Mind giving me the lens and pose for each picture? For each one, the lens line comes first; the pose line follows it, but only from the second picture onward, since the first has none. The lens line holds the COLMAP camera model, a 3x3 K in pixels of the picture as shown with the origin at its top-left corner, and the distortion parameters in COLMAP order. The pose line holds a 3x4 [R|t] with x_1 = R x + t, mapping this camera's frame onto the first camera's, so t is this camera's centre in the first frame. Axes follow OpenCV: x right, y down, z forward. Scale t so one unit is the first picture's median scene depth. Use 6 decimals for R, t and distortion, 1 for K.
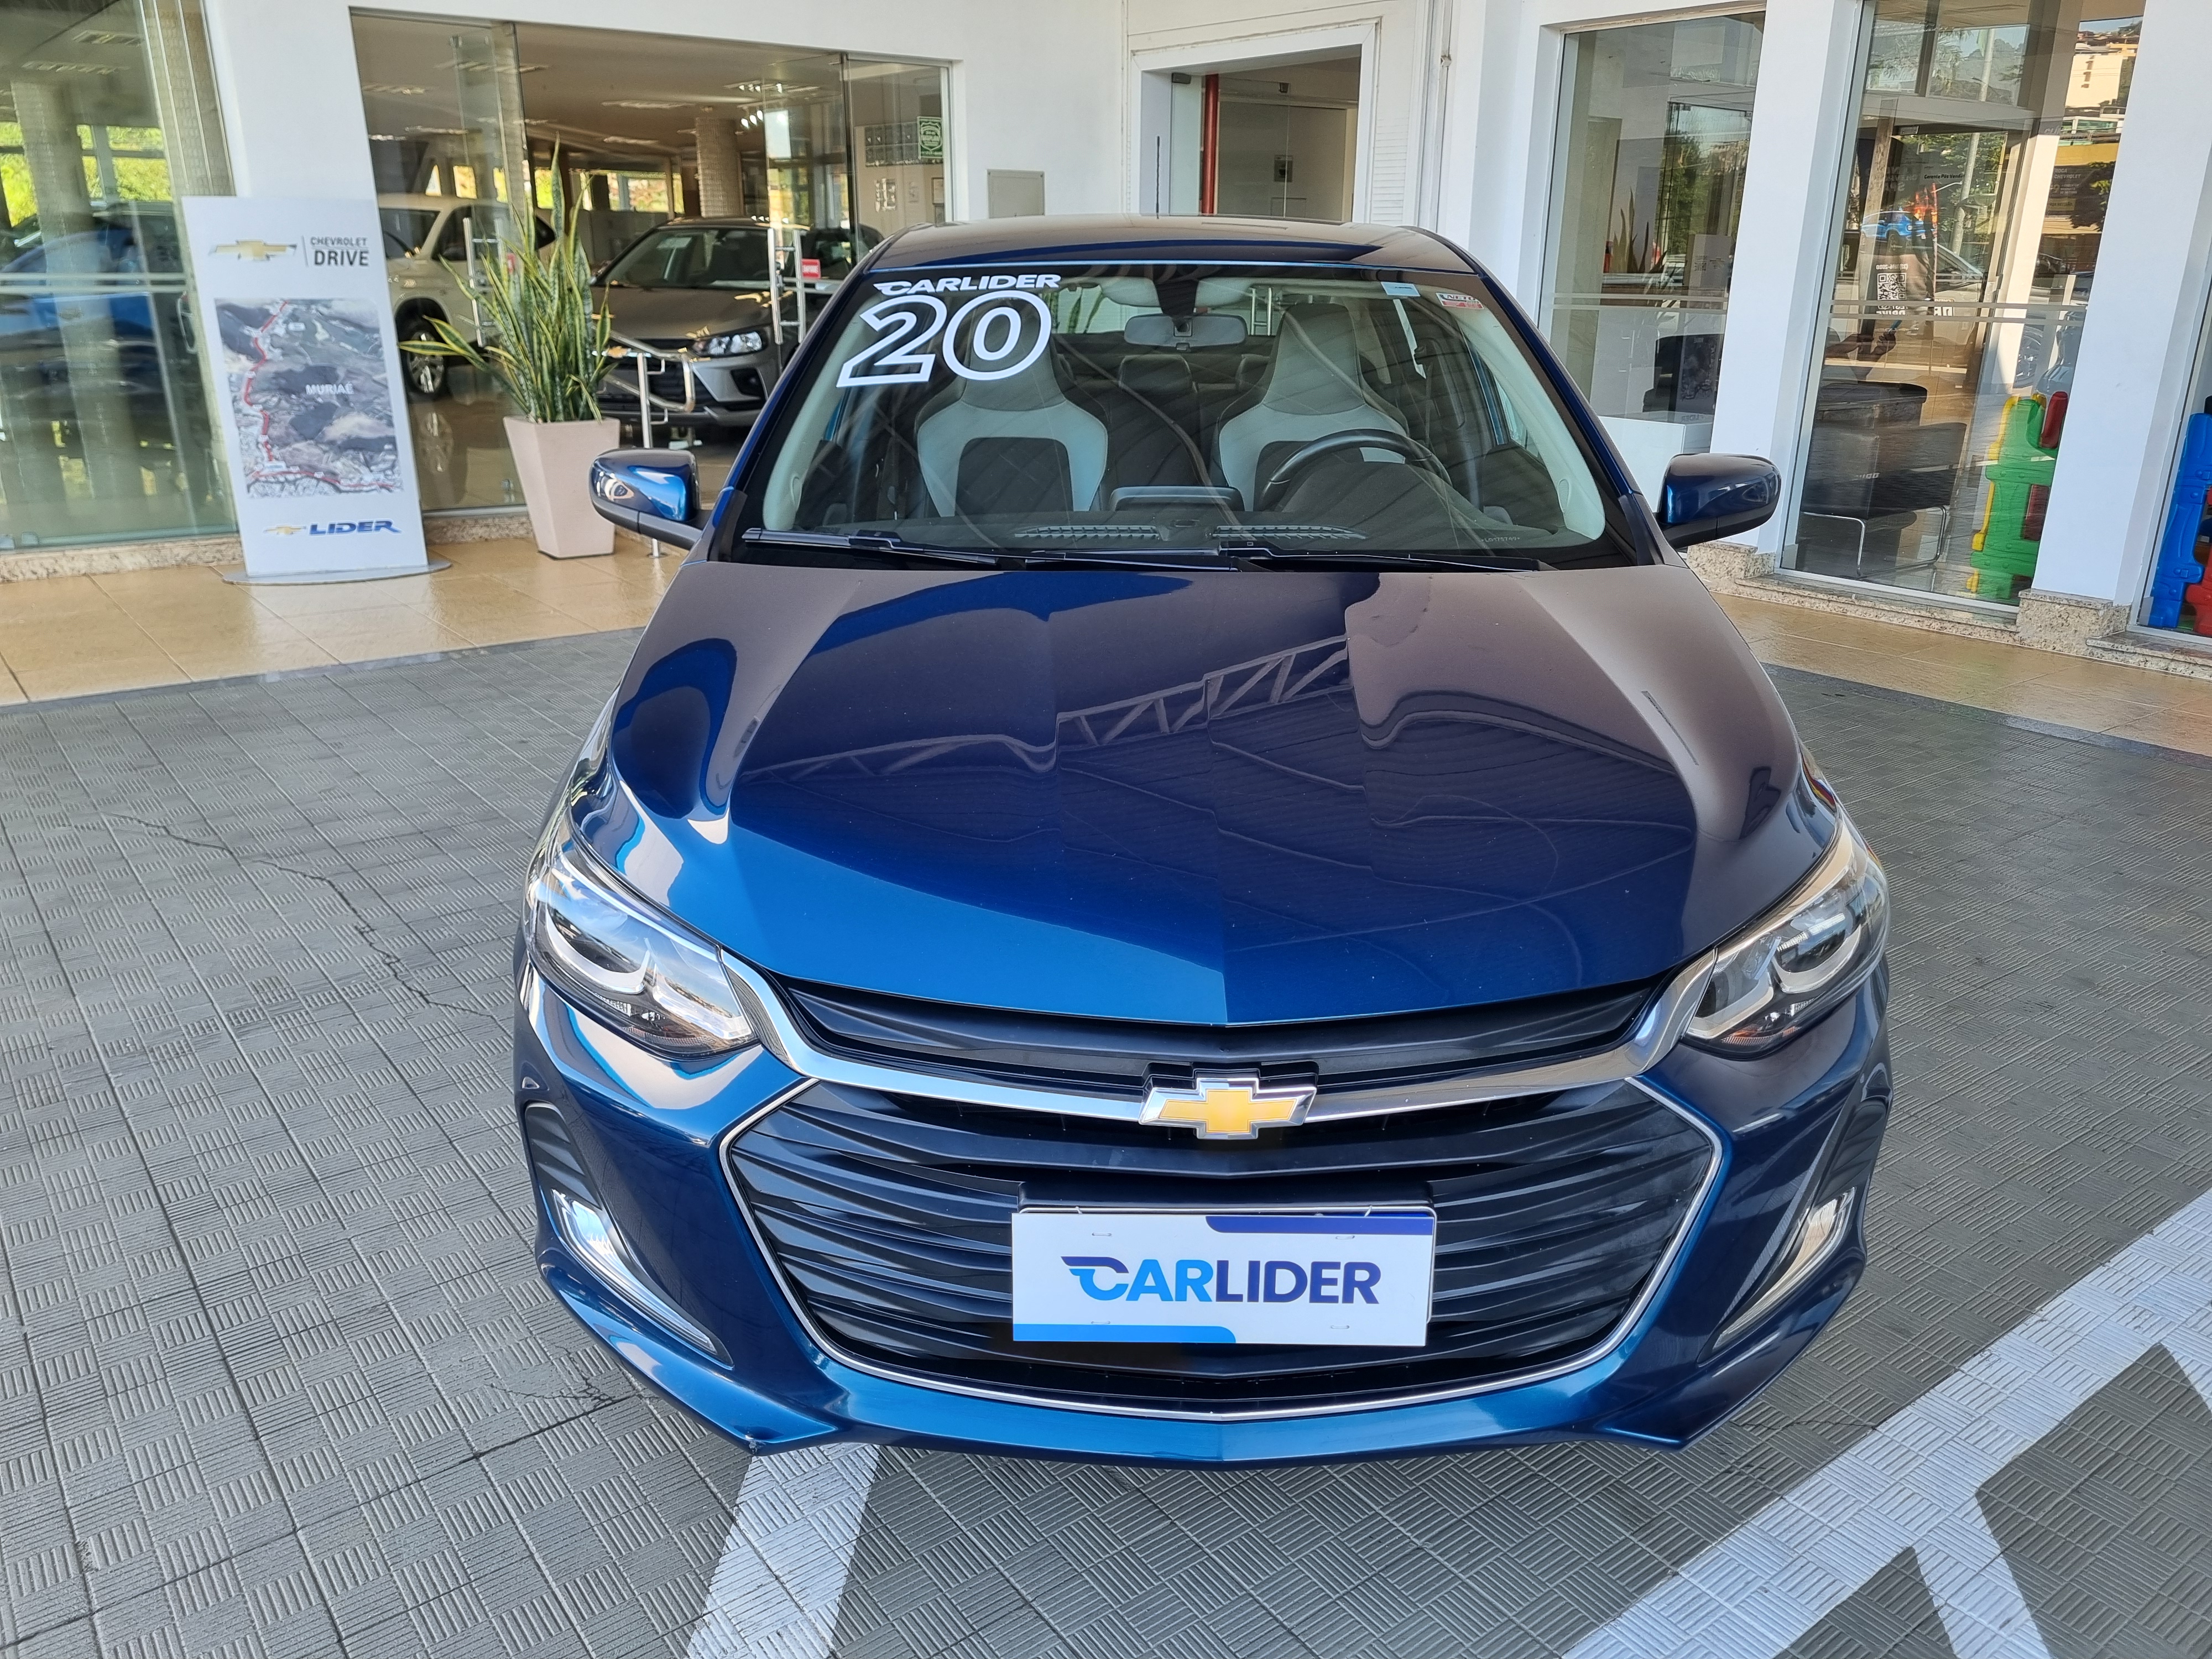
lens RADIAL K [[1635.9, 0, 1104.1], [0, 1635.9, 835.4], [0, 0, 1]] dist [0.021019, -0.027111]
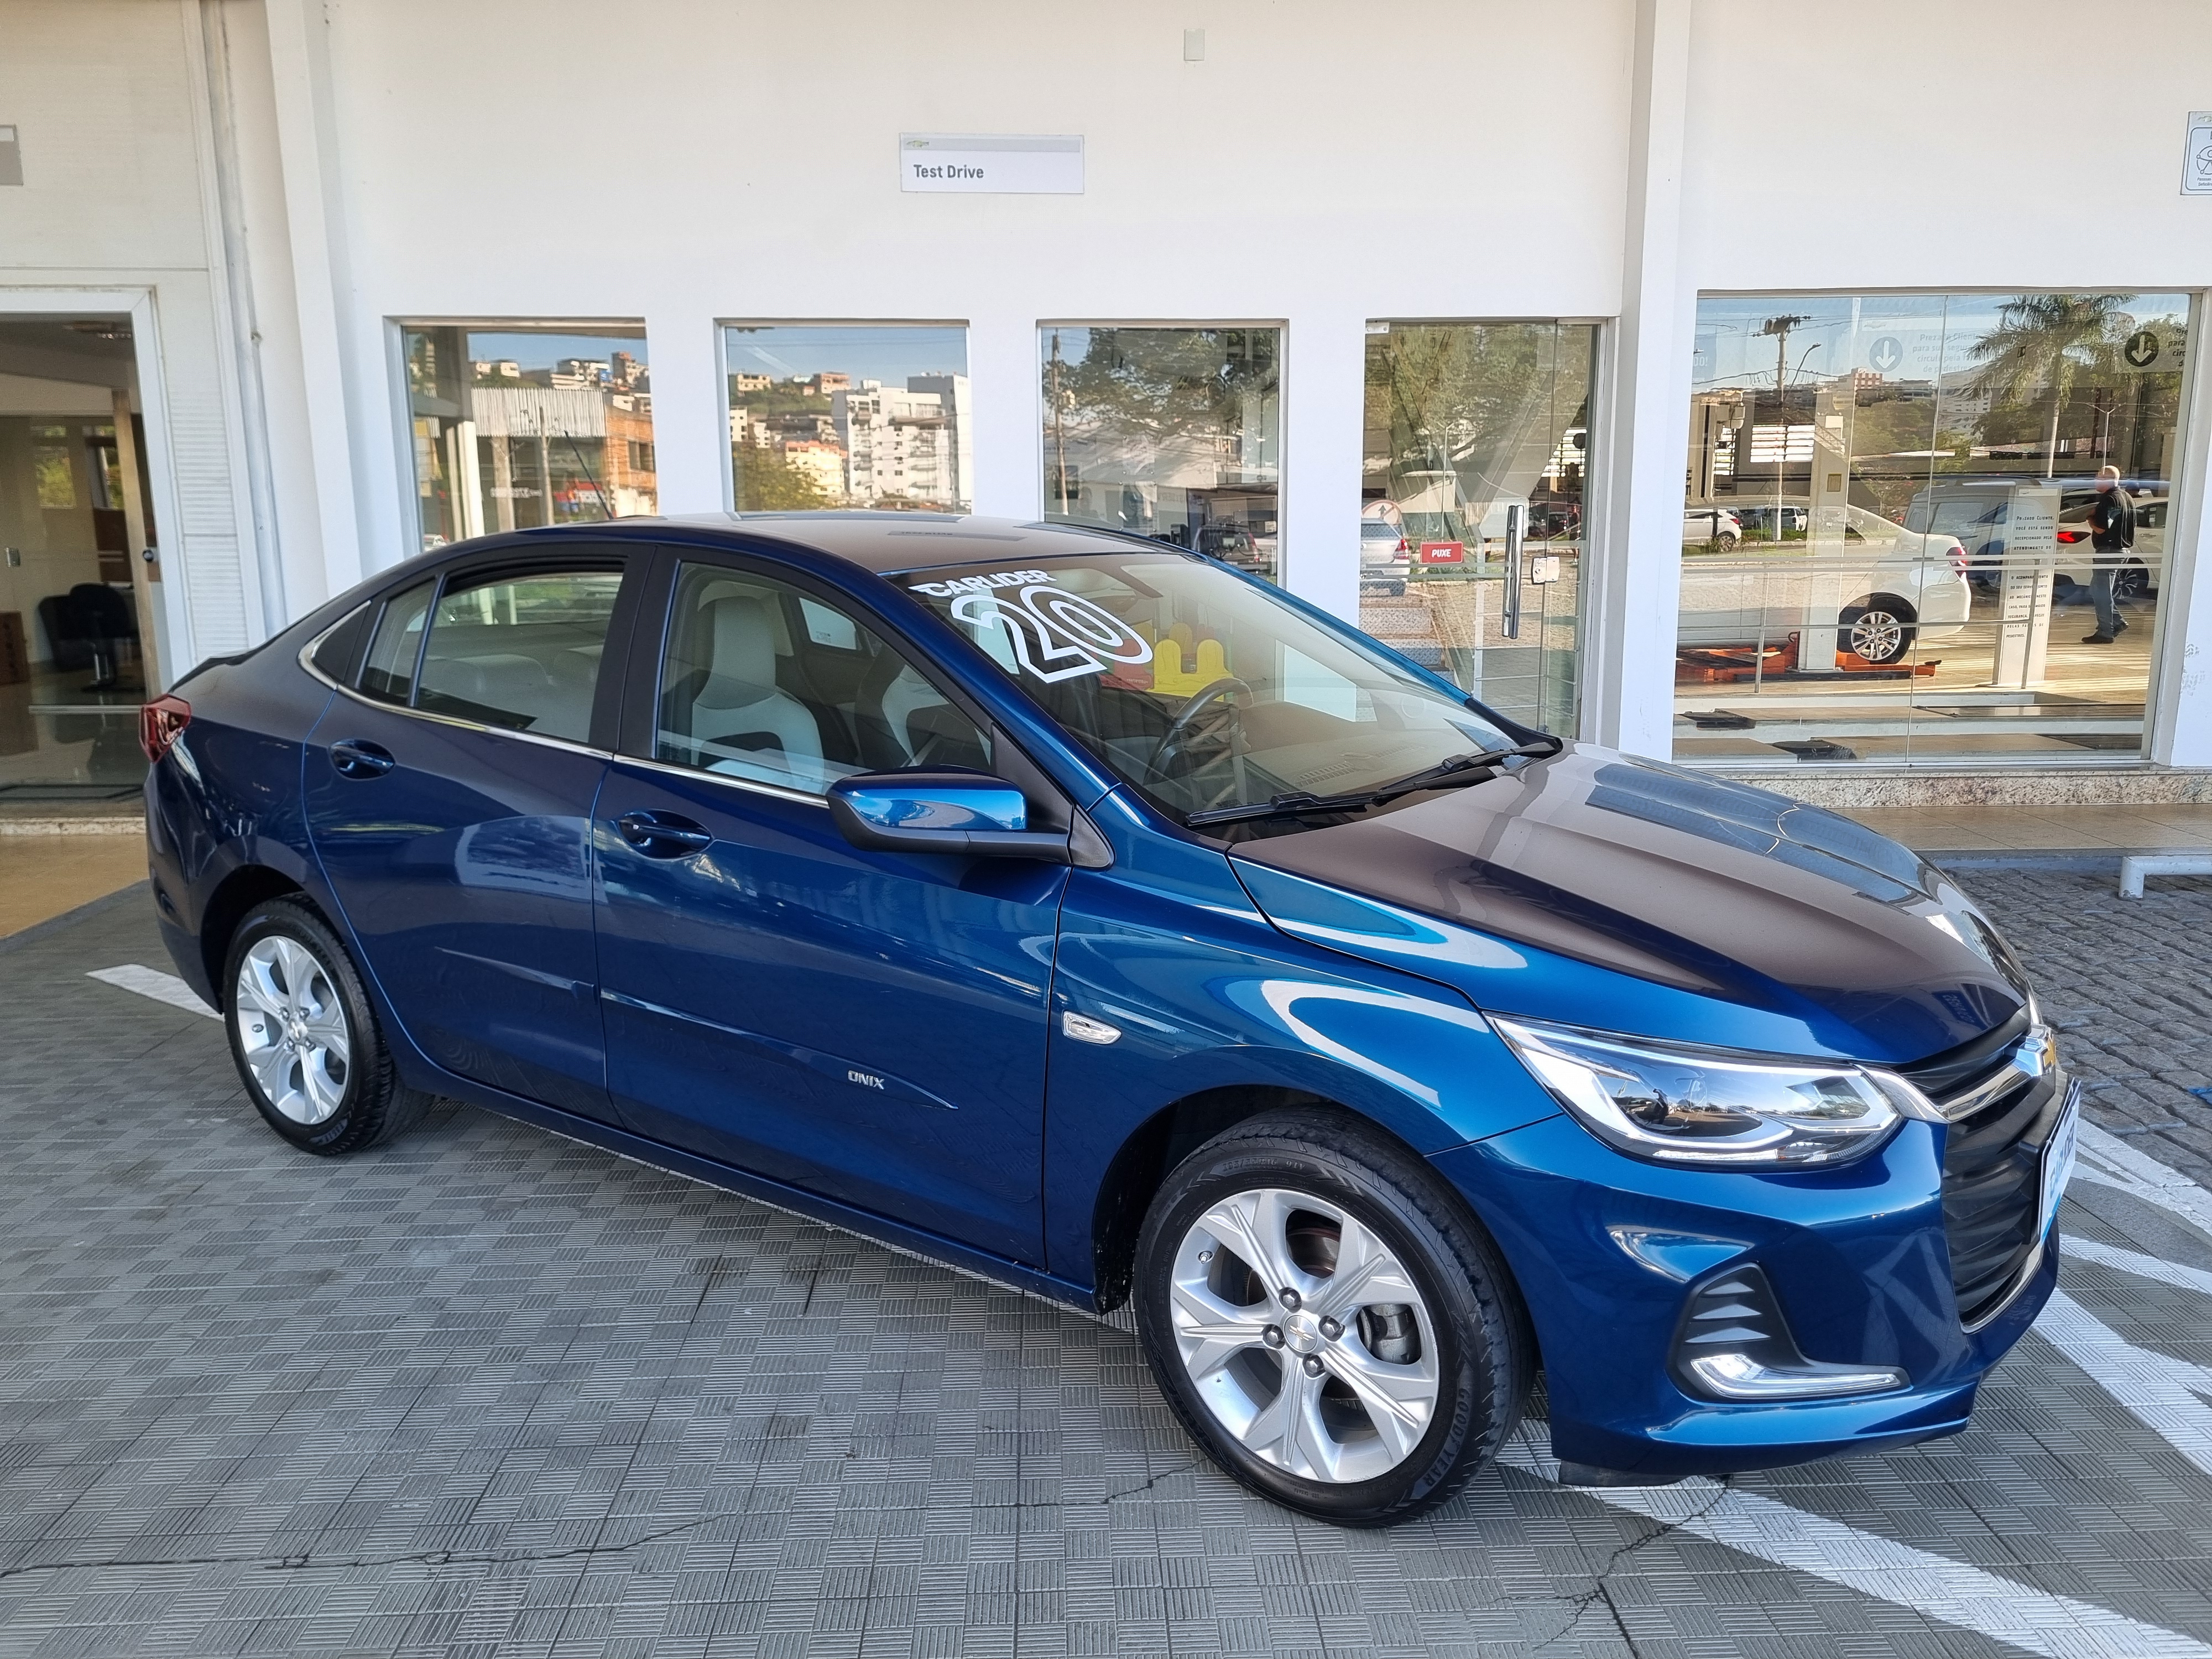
lens RADIAL K [[1635.9, 0, 1109.1], [0, 1635.9, 834.7], [0, 0, 1]] dist [0.021019, -0.027111]
pose [[0.558534, -0.156378, 0.814608, -0.347686], [0.282850, 0.959114, -0.009817, -0.054806], [-0.779767, 0.235895, 0.579929, 0.147504]]
